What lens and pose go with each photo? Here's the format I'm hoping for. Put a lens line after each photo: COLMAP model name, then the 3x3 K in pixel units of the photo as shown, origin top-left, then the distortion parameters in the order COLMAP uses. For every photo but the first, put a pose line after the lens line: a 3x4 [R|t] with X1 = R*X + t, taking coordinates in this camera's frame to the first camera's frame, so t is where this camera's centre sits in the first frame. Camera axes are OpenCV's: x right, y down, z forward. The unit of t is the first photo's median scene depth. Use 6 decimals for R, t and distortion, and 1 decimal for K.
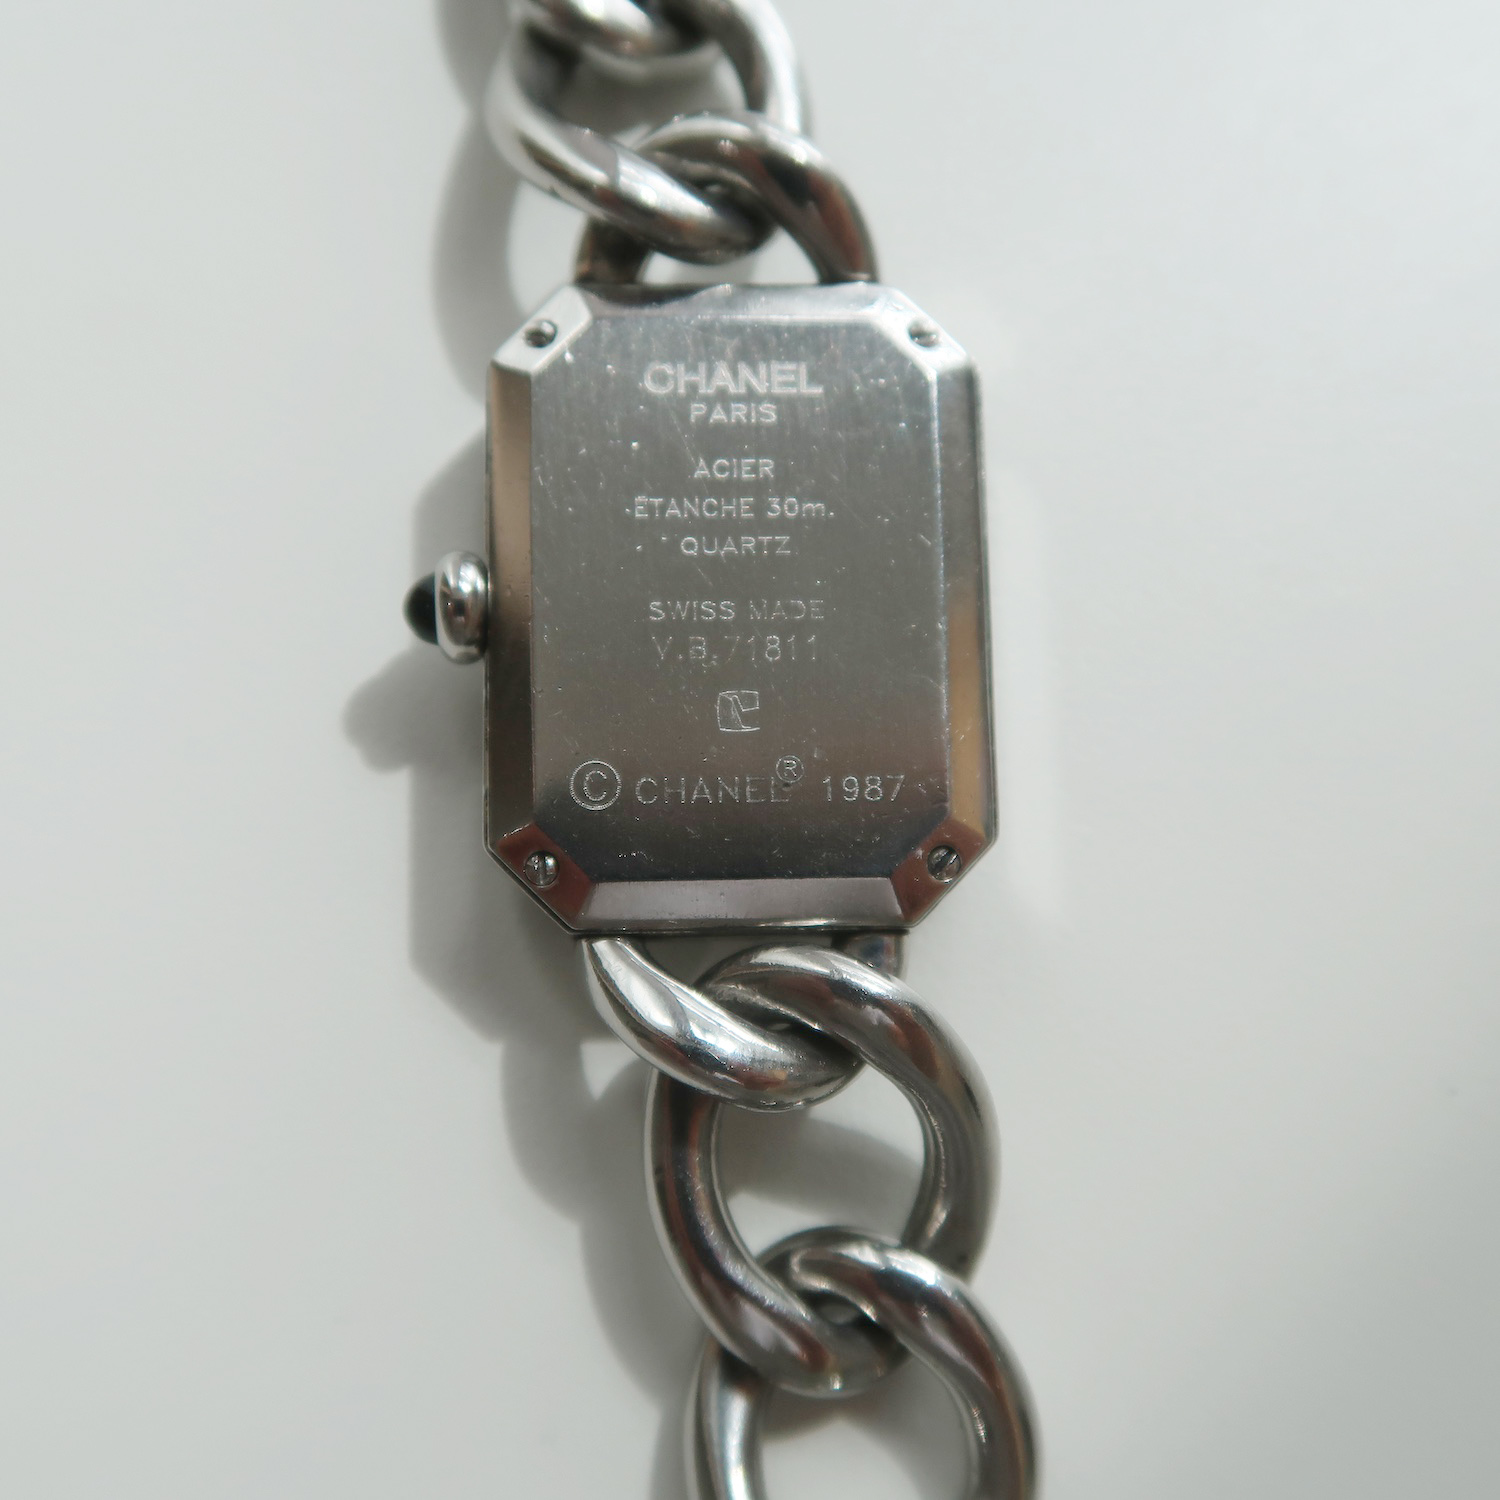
lens RADIAL K [[2011.2, 0, 753.7], [0, 2011.2, 739.2], [0, 0, 1]] dist [0.031317, 0.000000]
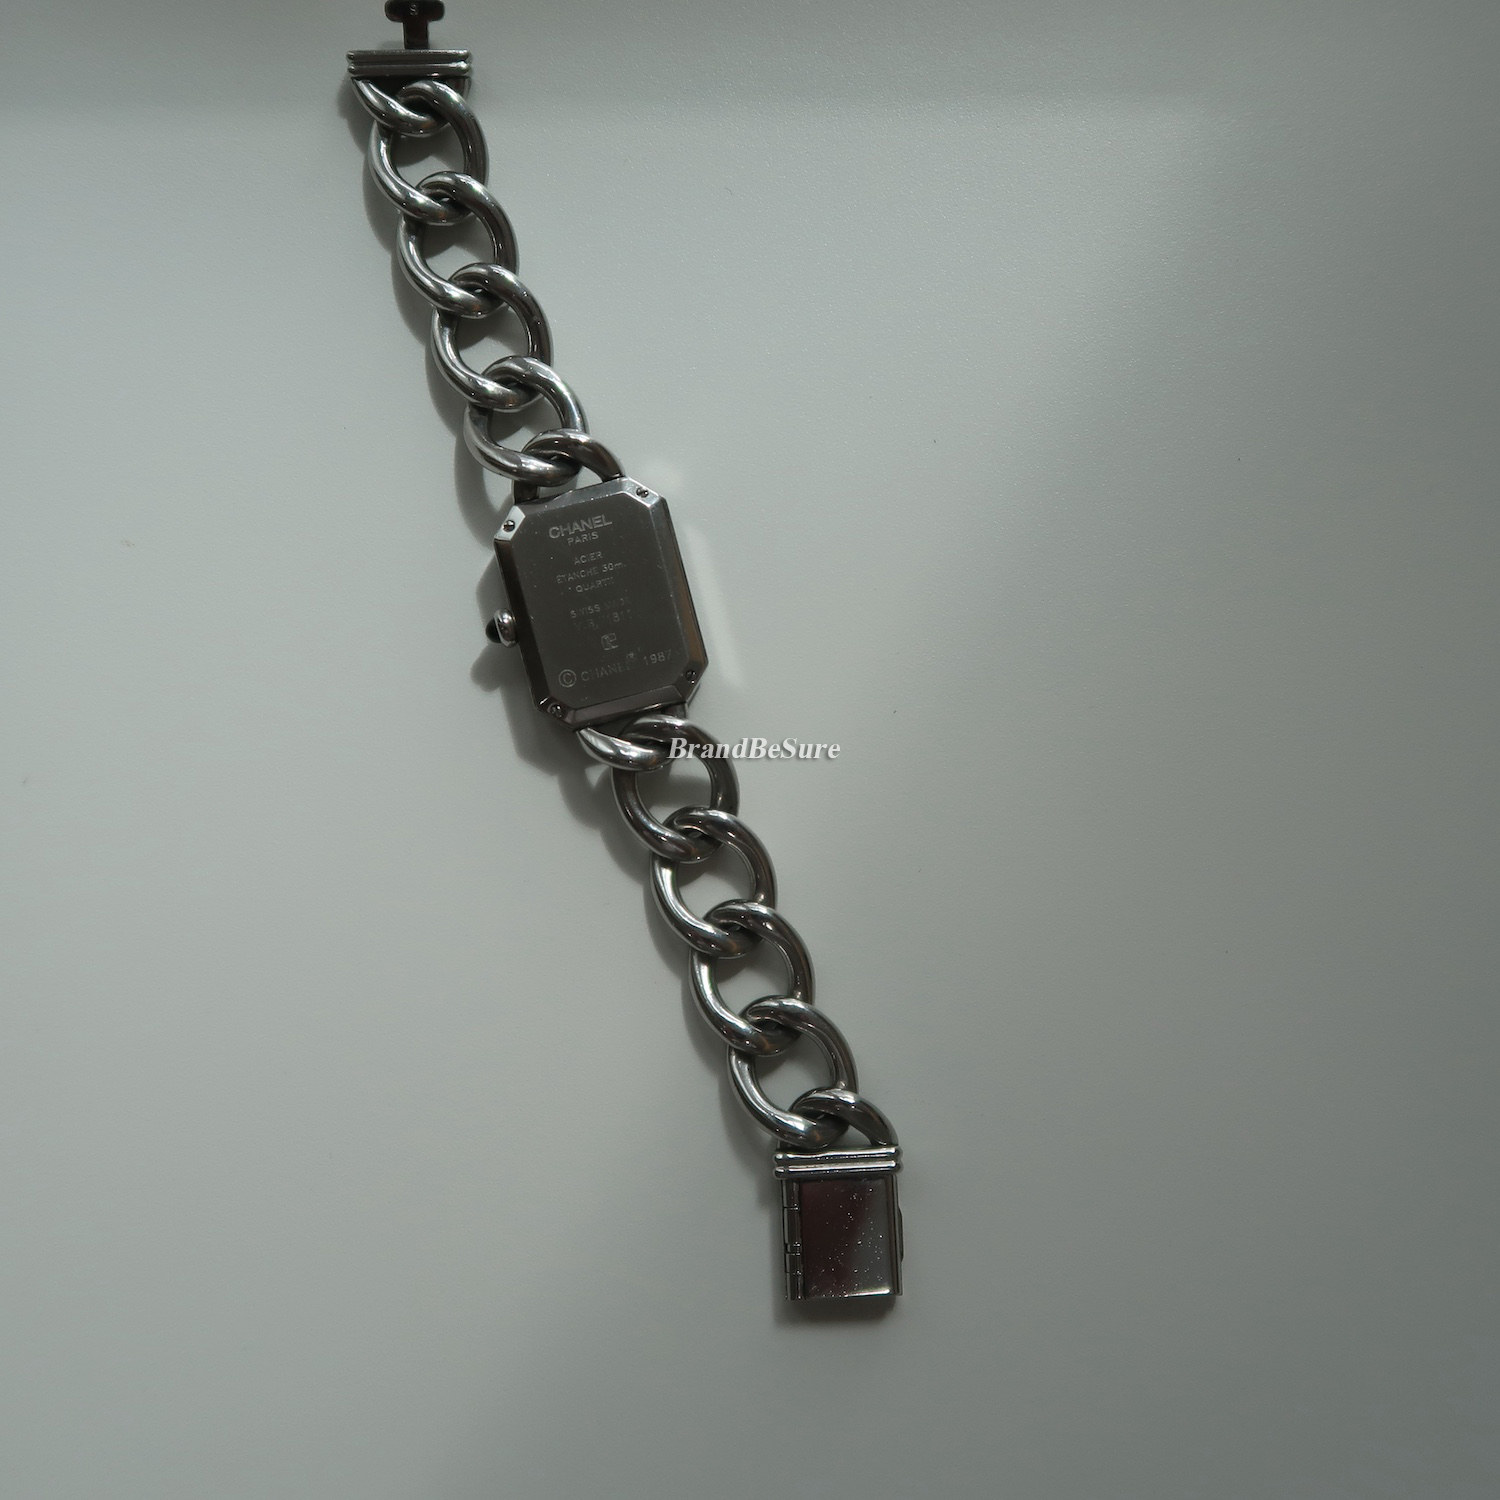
lens RADIAL K [[2011.2, 0, 755.8], [0, 2011.2, 760.8], [0, 0, 1]] dist [0.031317, 0.000000]
pose [[0.971490, -0.236891, 0.009426, 0.125751], [0.235412, 0.968604, 0.079918, -0.029025], [-0.028062, -0.075420, 0.996757, -1.851457]]
